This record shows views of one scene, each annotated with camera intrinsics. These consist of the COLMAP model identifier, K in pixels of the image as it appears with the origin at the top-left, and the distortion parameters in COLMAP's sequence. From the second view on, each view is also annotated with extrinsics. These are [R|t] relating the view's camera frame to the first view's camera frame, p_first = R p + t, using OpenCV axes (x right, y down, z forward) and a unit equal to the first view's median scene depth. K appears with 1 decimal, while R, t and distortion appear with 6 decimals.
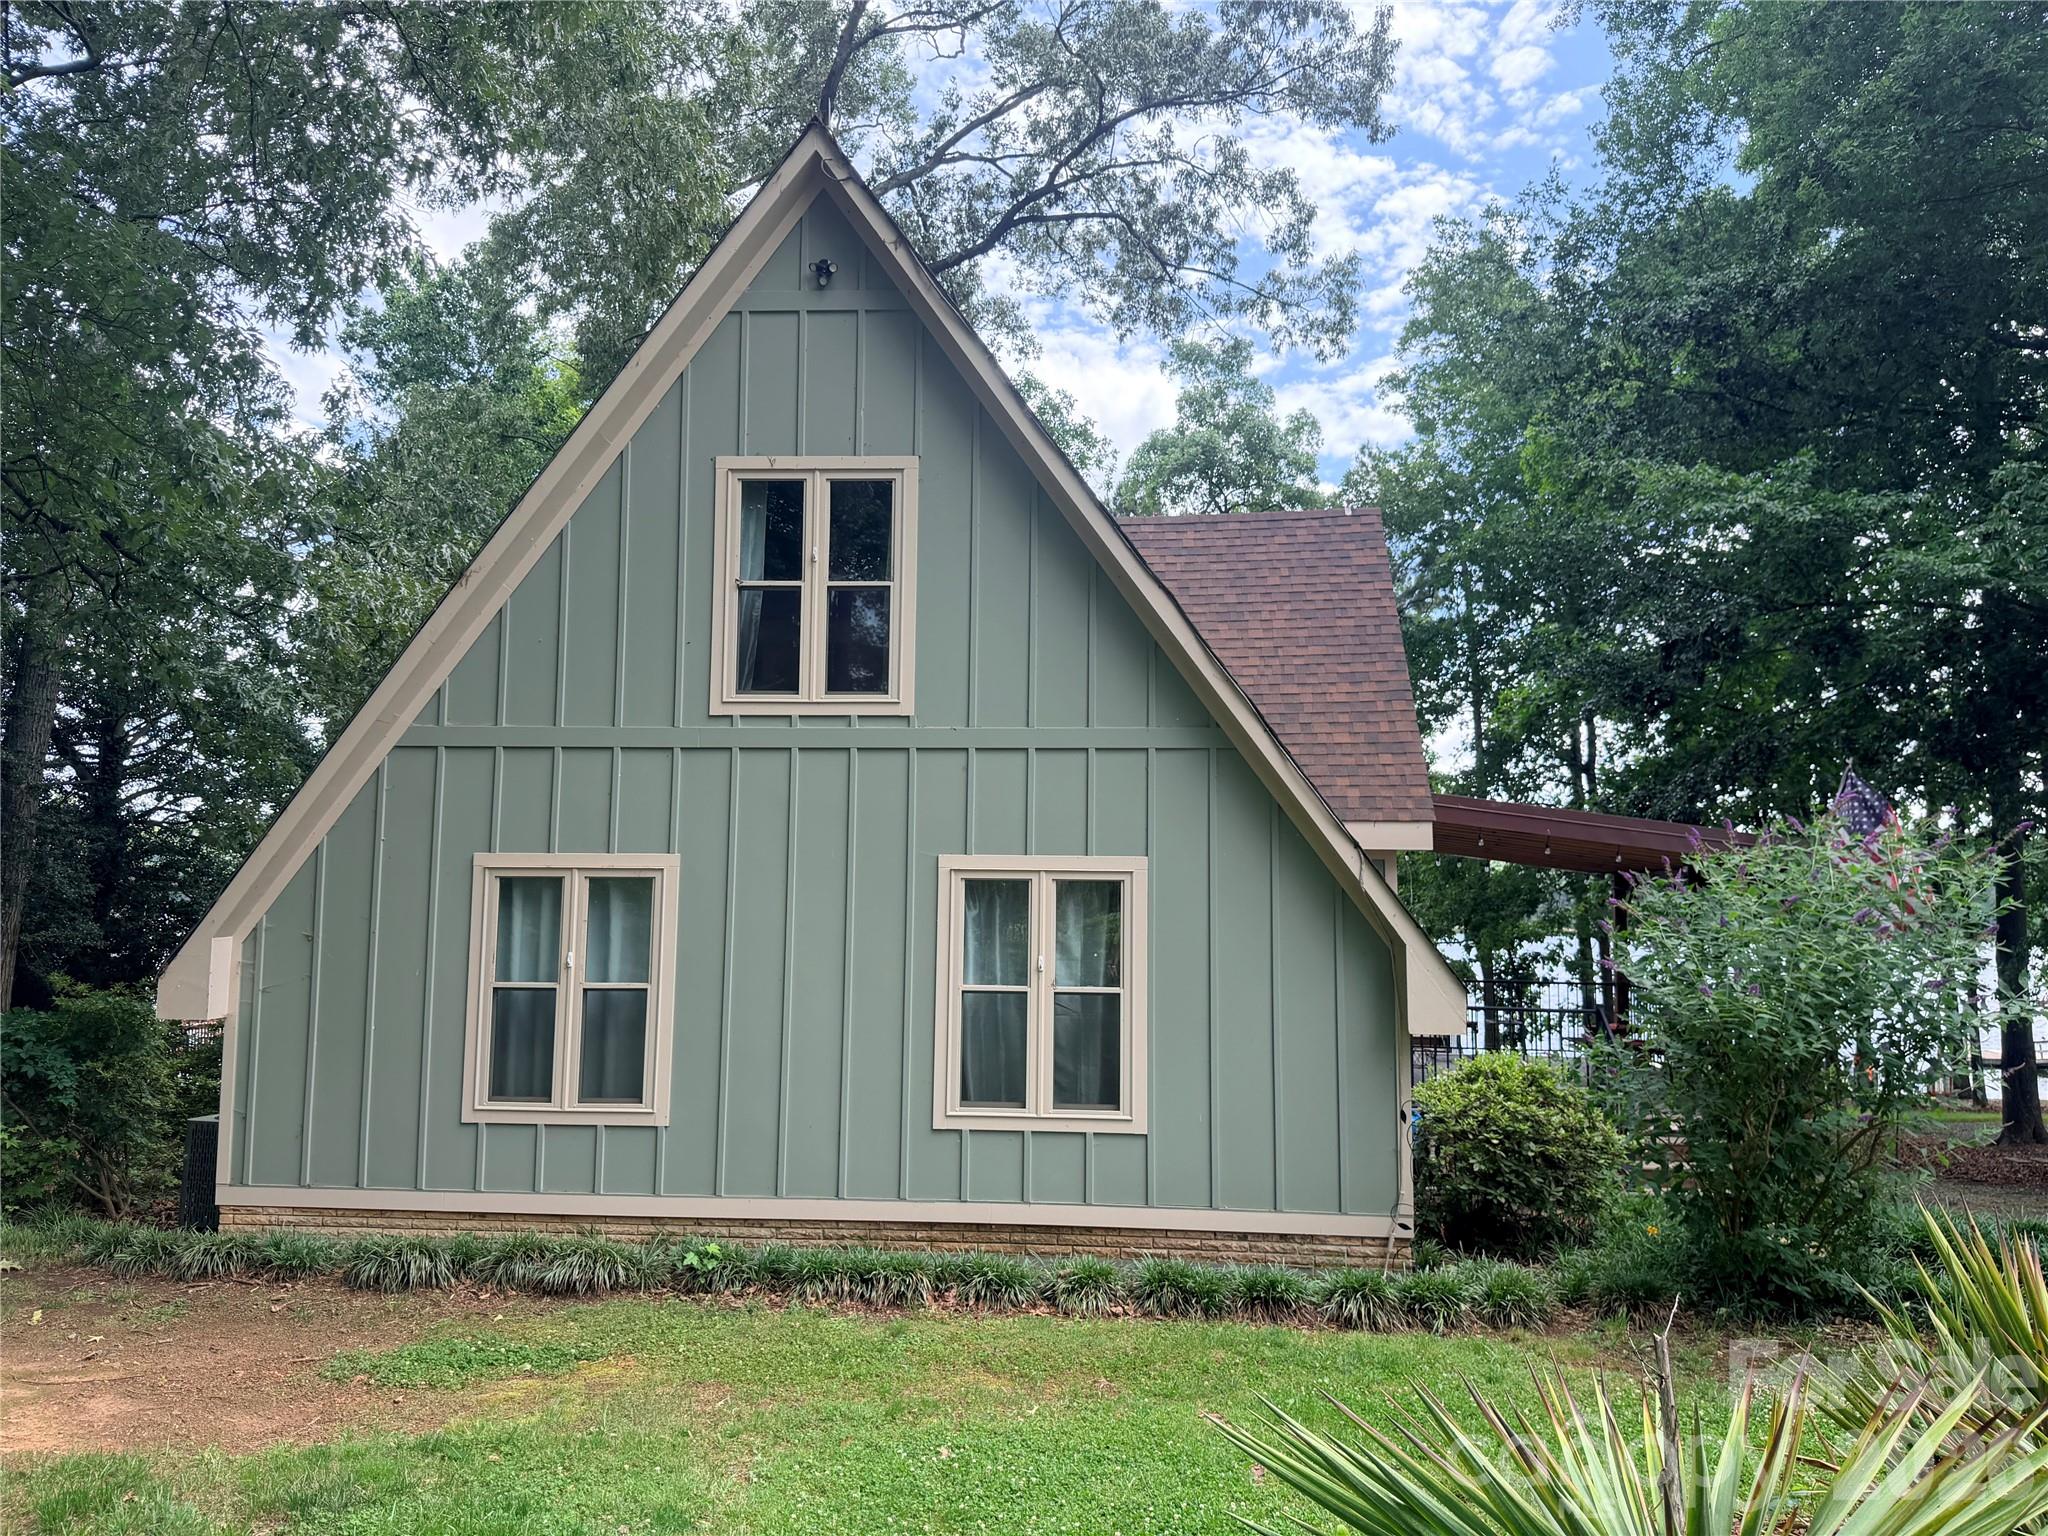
lens RADIAL K [[1488.4, 0, 1024.0], [0, 1488.4, 768.0], [0, 0, 1]] dist [0.003055, -0.001675]
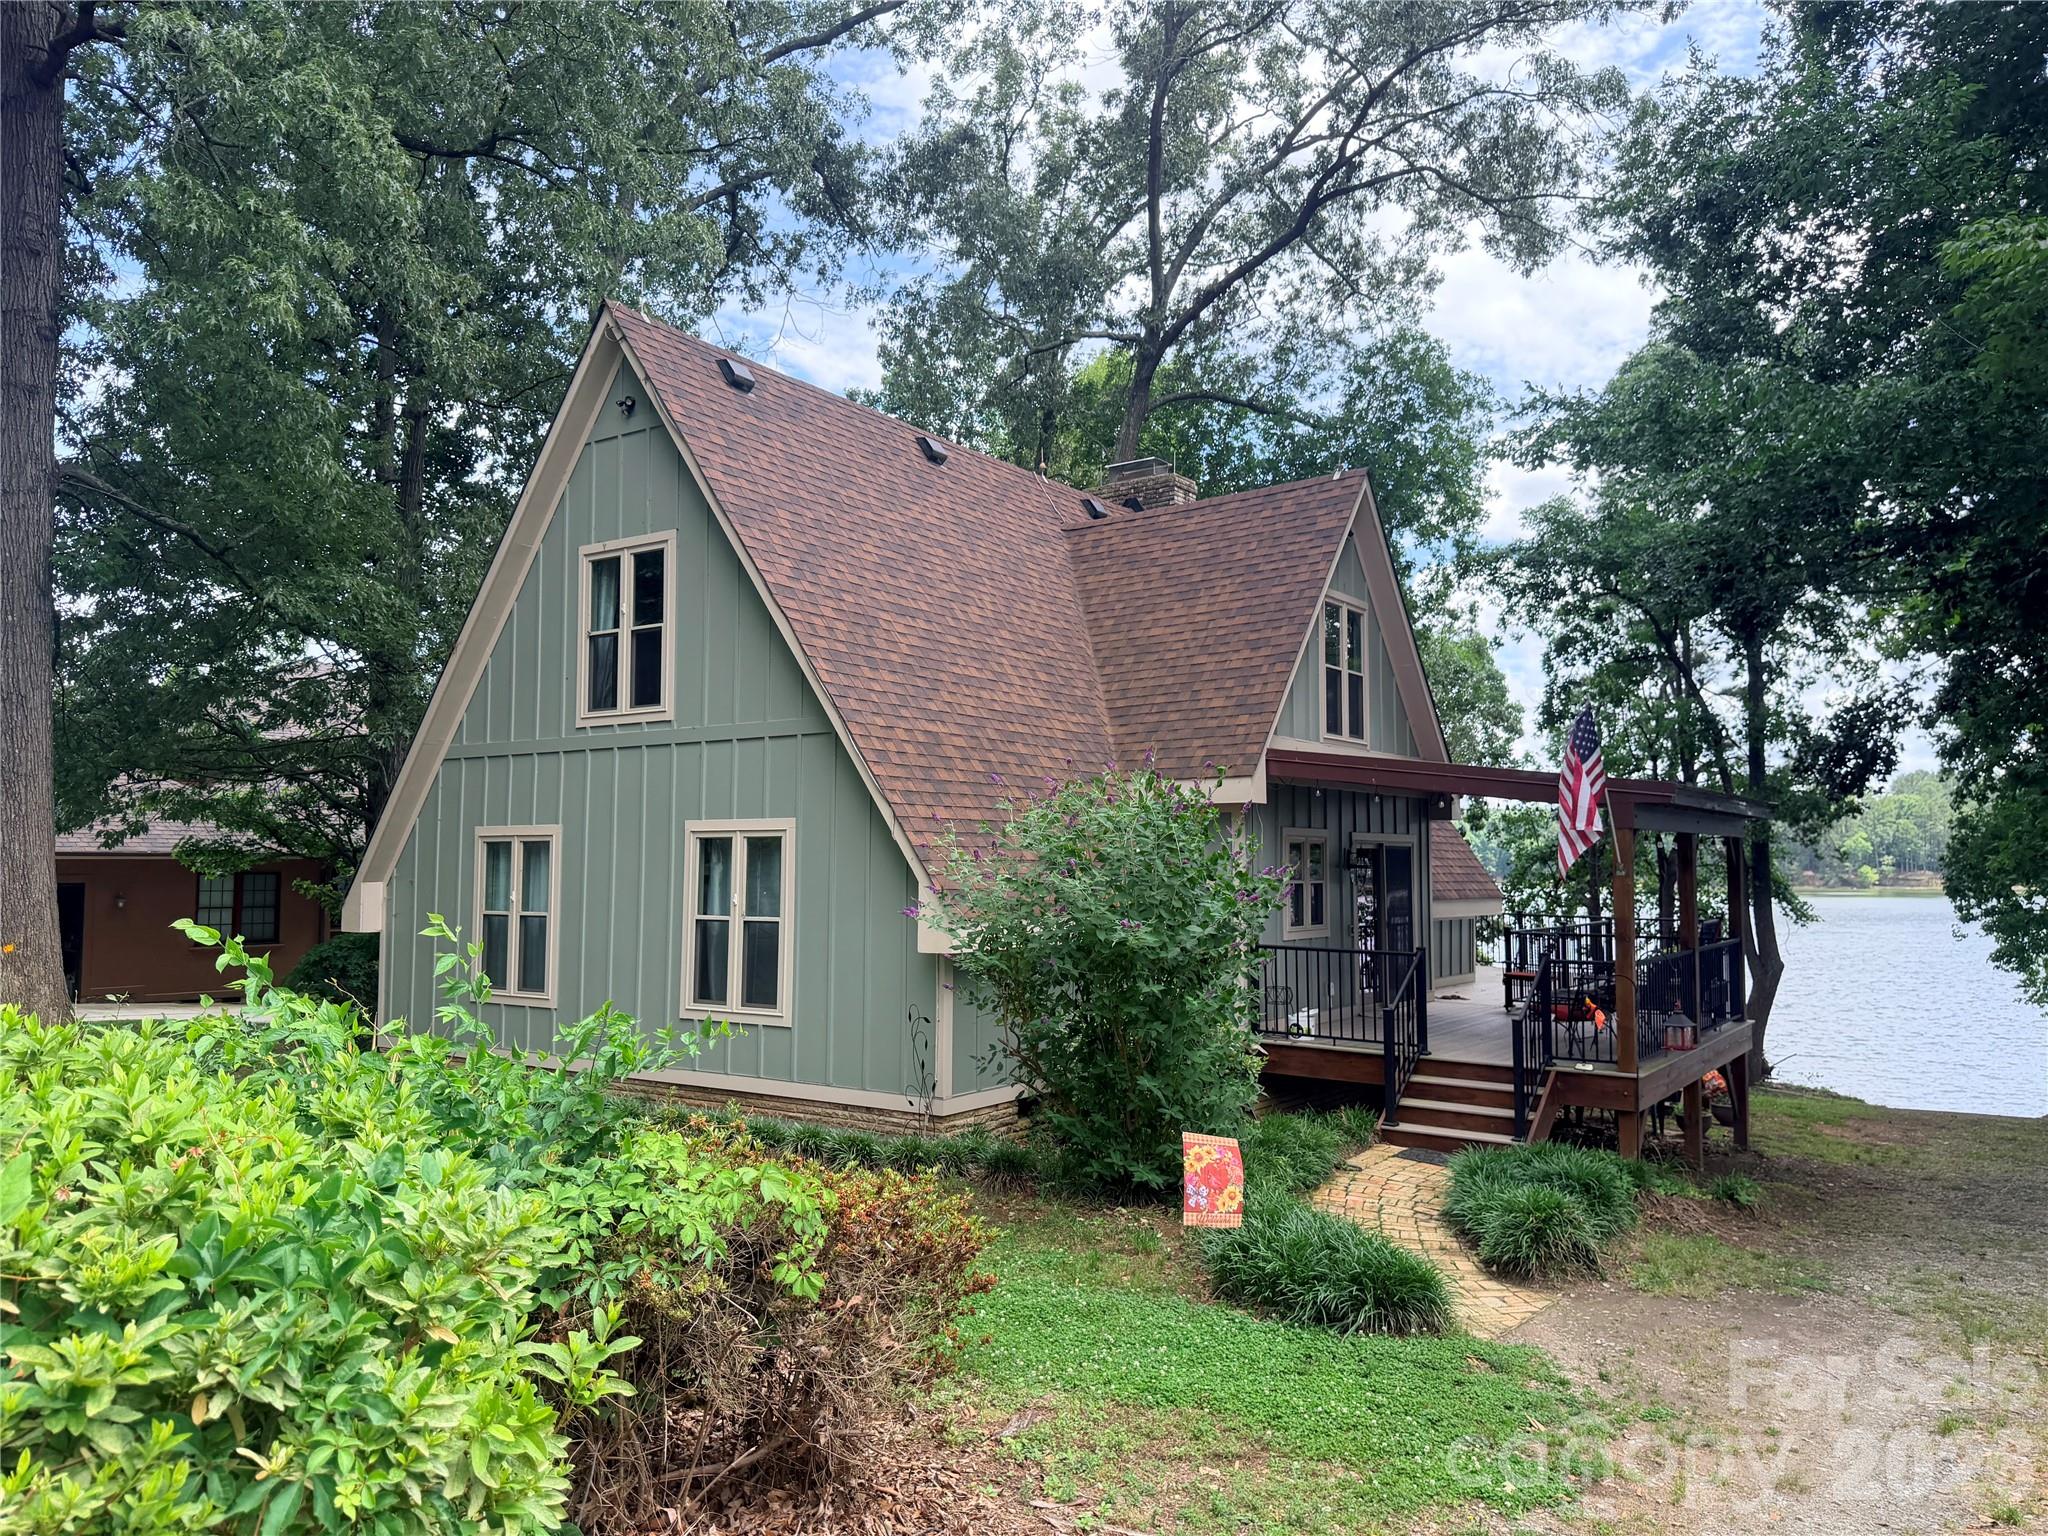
lens RADIAL K [[1433.6, 0, 1024.0], [0, 1433.6, 768.0], [0, 0, 1]] dist [0.040437, -0.027998]
pose [[0.879343, -0.043106, -0.474235, 0.834633], [0.057688, 0.998203, 0.016235, 0.006010], [0.472682, -0.041634, 0.880249, -0.020351]]
